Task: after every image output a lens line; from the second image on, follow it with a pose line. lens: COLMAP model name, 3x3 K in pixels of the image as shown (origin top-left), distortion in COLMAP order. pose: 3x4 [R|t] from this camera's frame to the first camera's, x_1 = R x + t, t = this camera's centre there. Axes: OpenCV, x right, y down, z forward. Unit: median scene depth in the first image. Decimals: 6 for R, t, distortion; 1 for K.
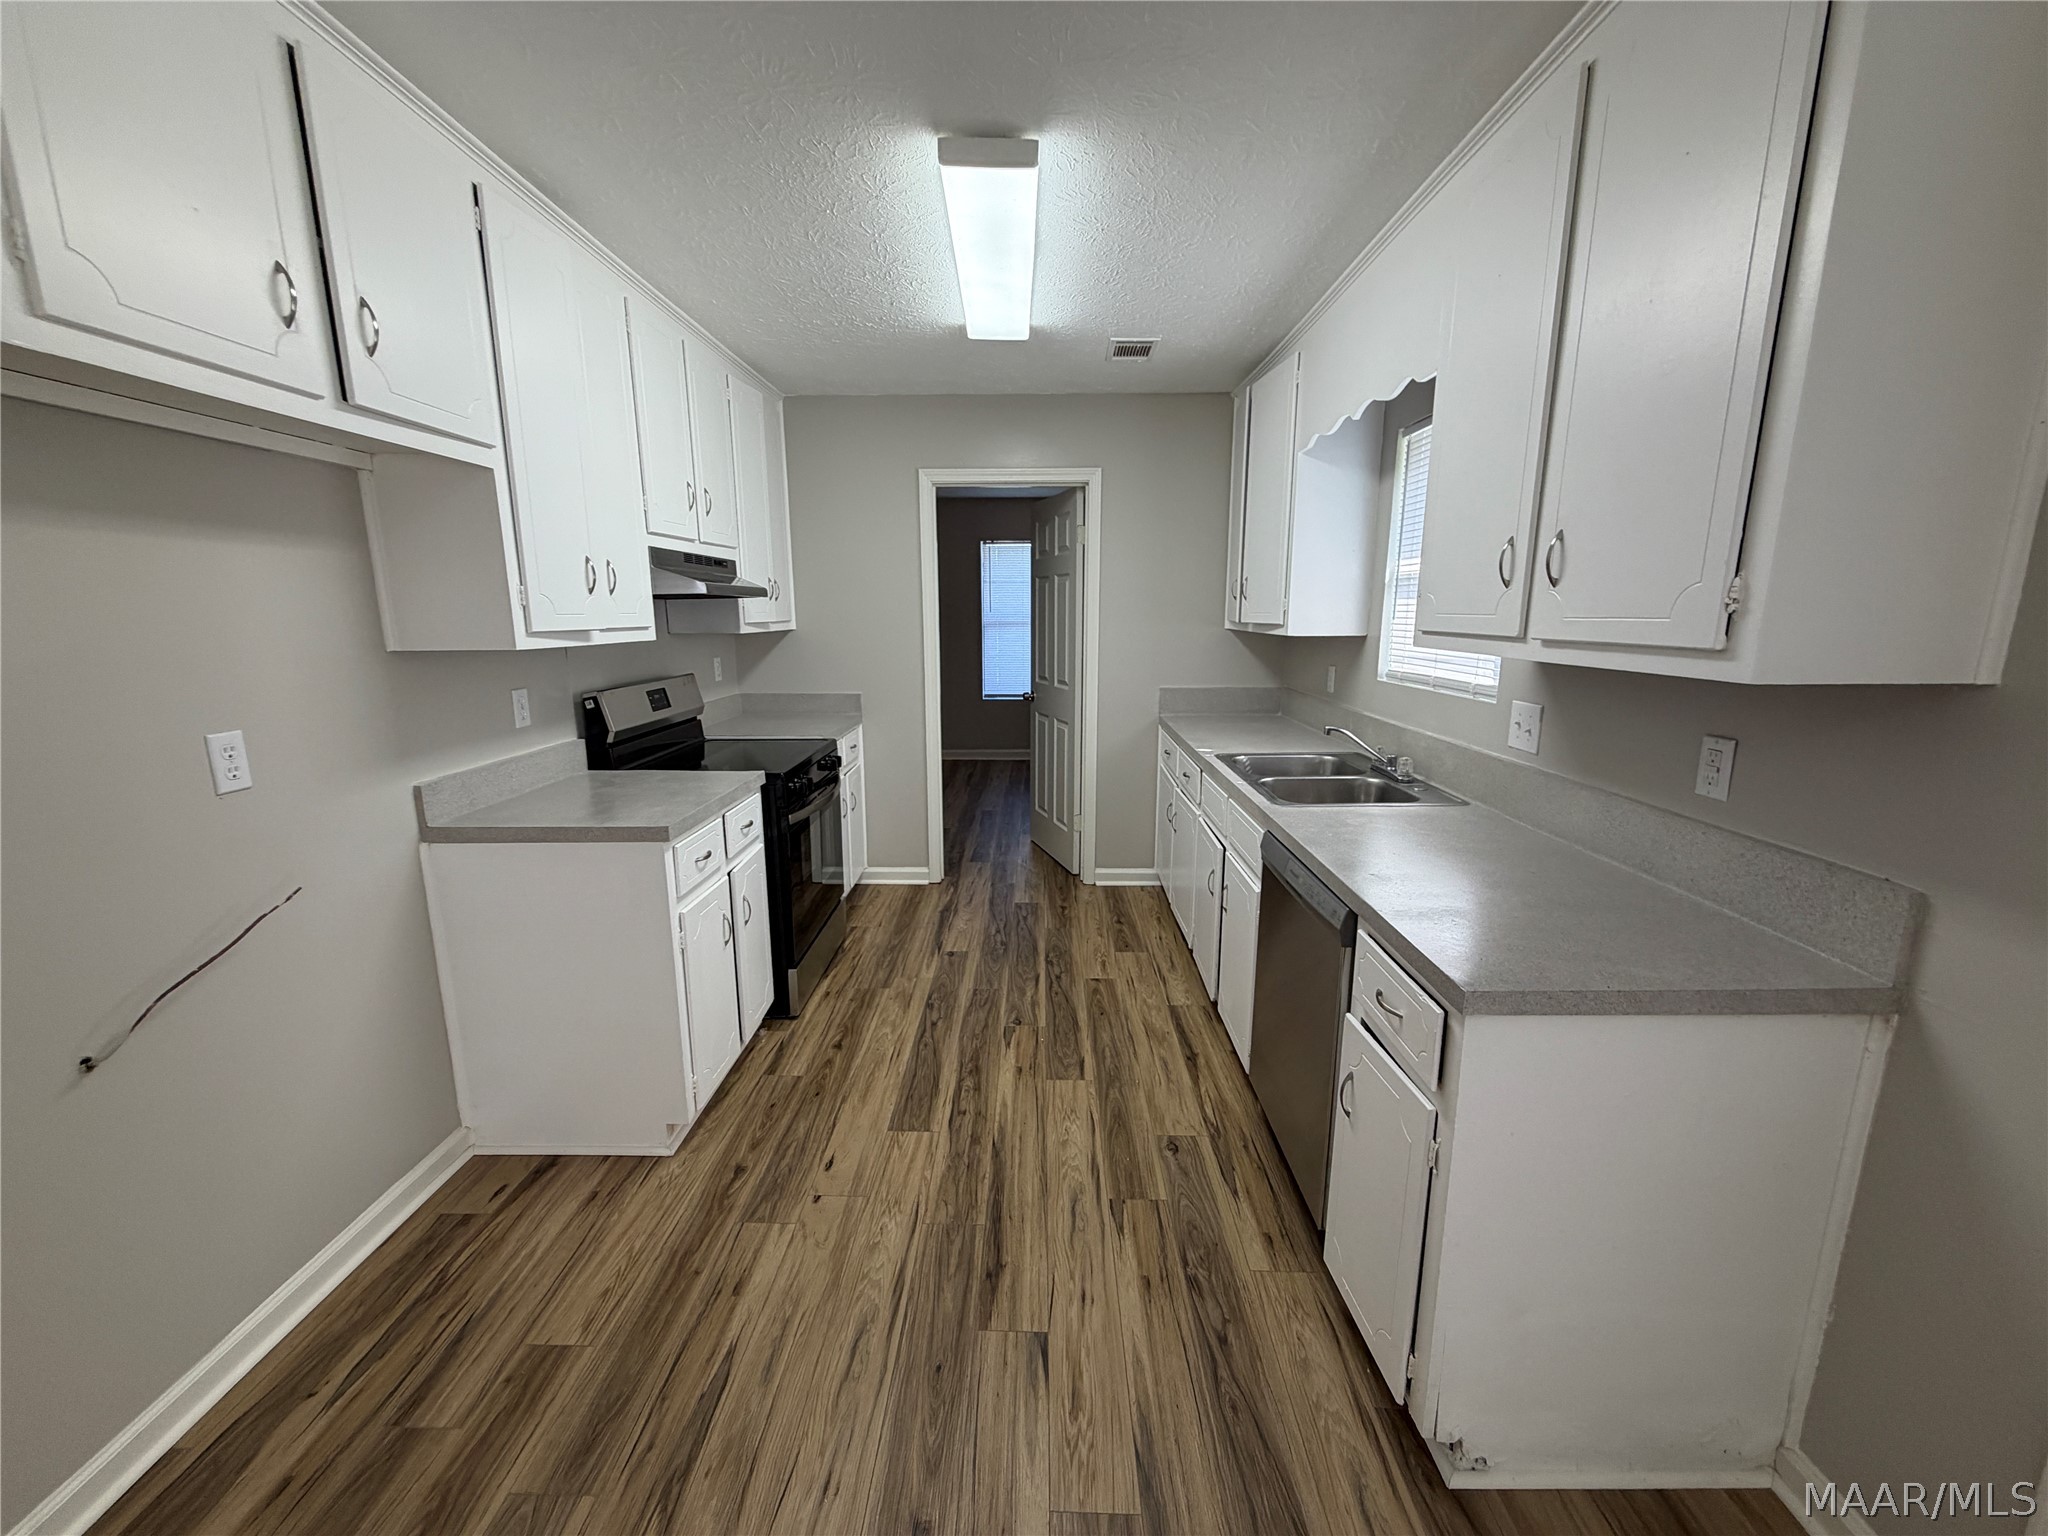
lens RADIAL K [[812.9, 0, 1020.0], [0, 812.9, 769.5], [0, 0, 1]] dist [-0.001035, 0.000174]
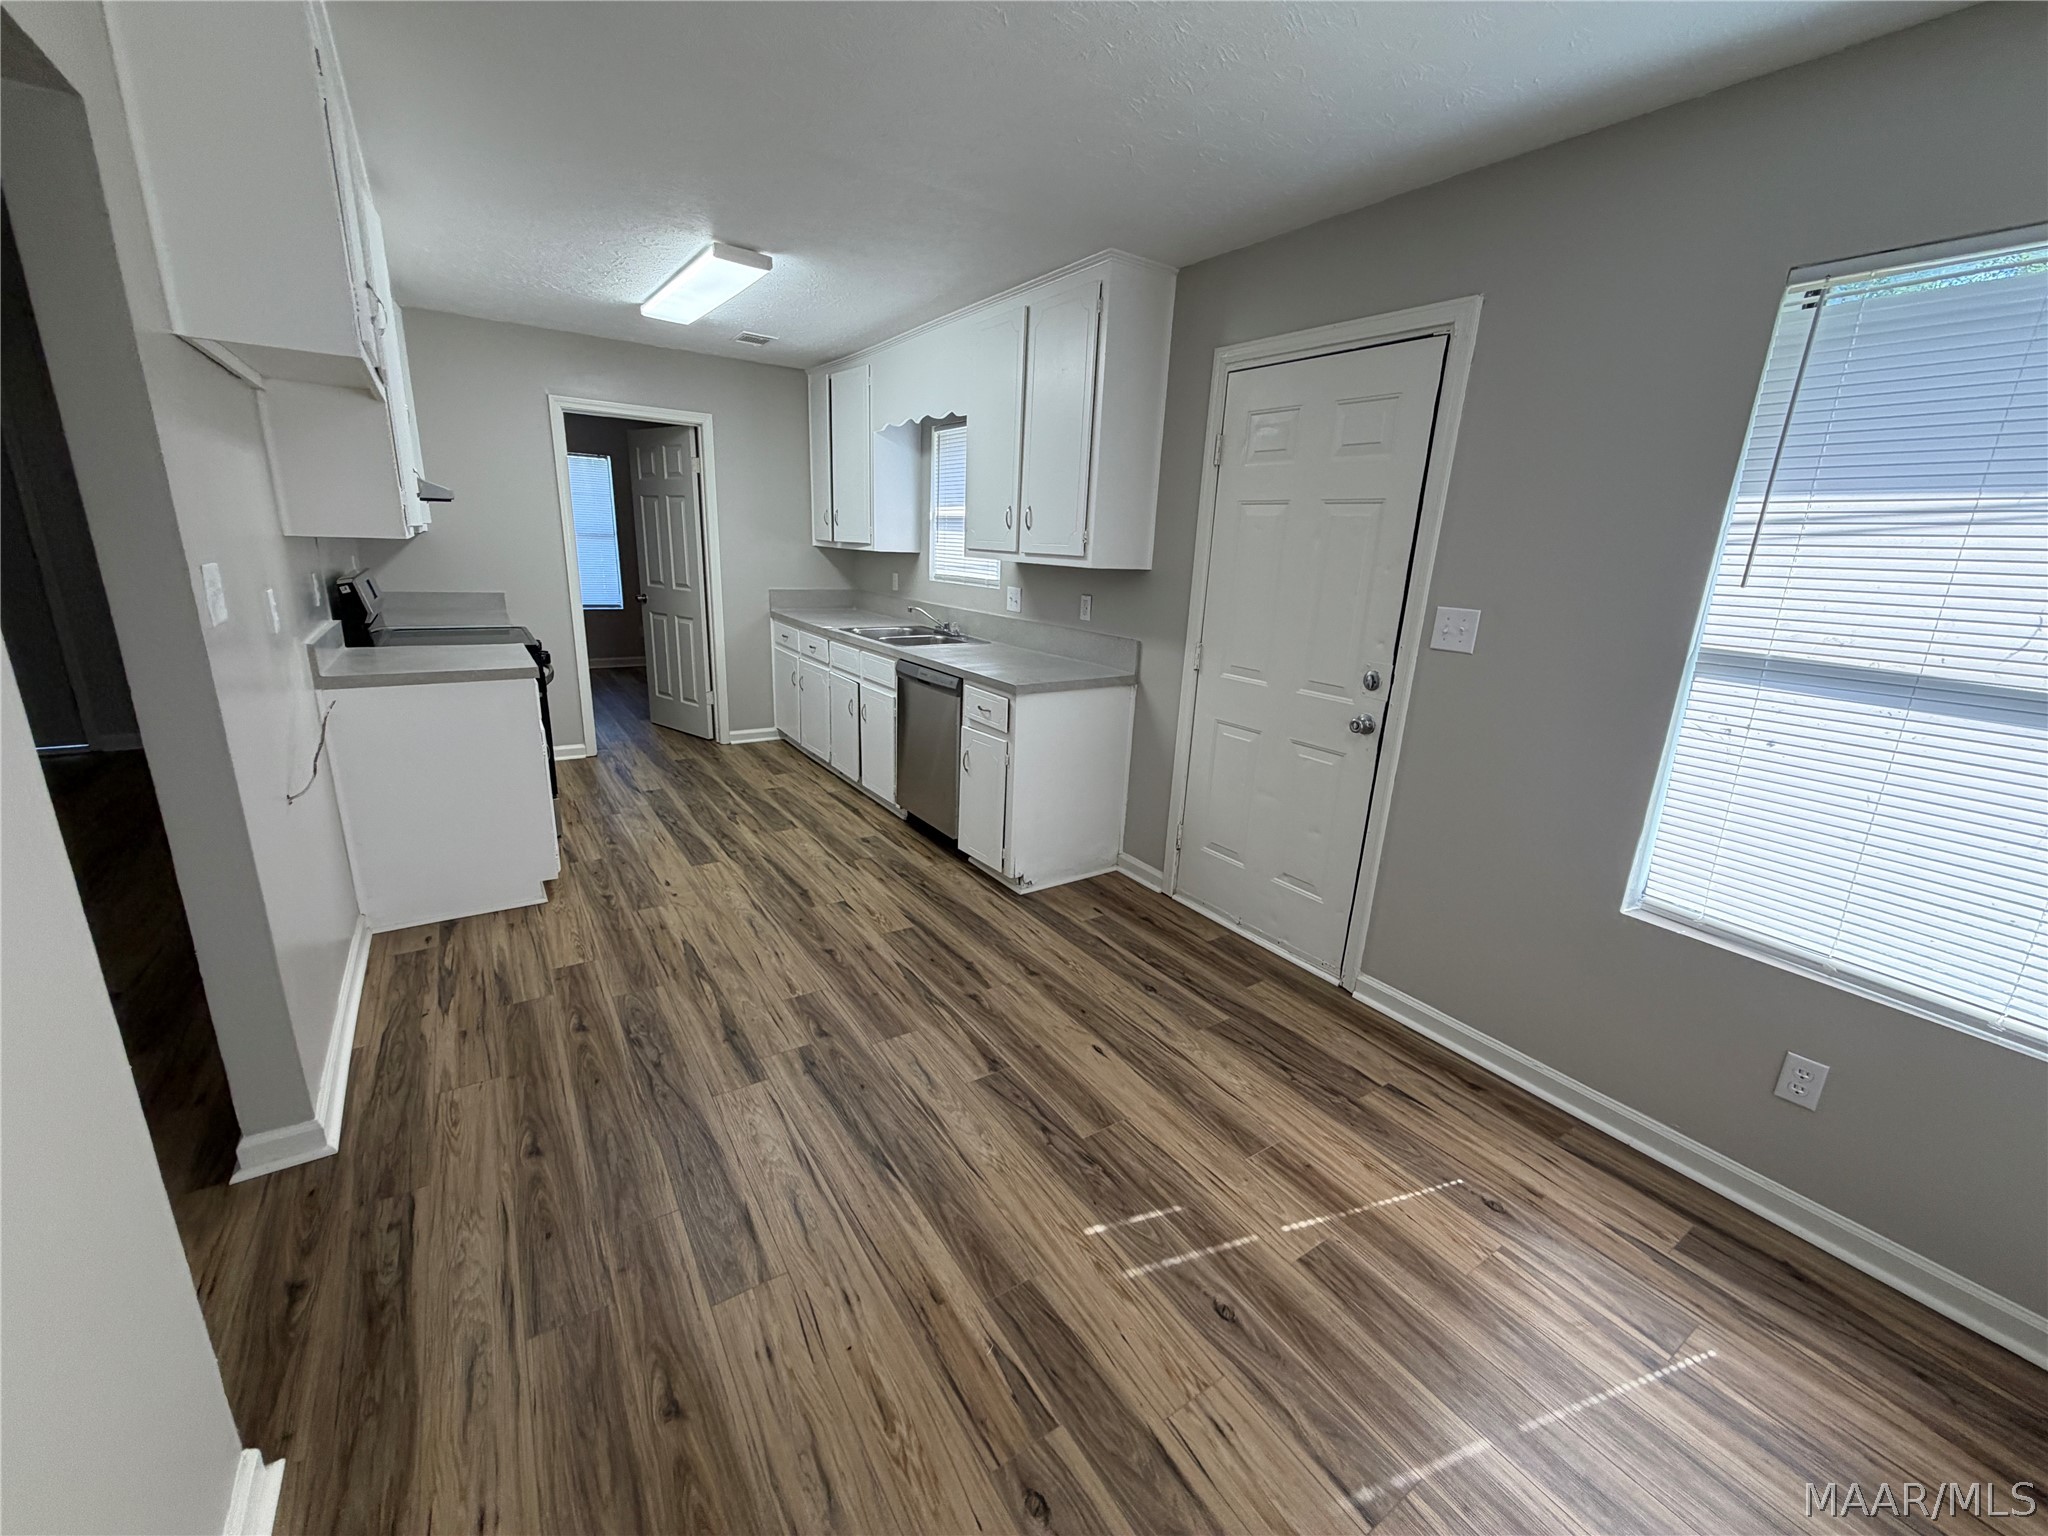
lens RADIAL K [[812.9, 0, 1021.1], [0, 812.9, 770.7], [0, 0, 1]] dist [-0.001035, 0.000174]
pose [[0.815847, -0.118704, 0.565953, -0.507277], [0.066326, 0.991454, 0.112338, 0.131342], [-0.574451, -0.054113, 0.816748, -0.620244]]
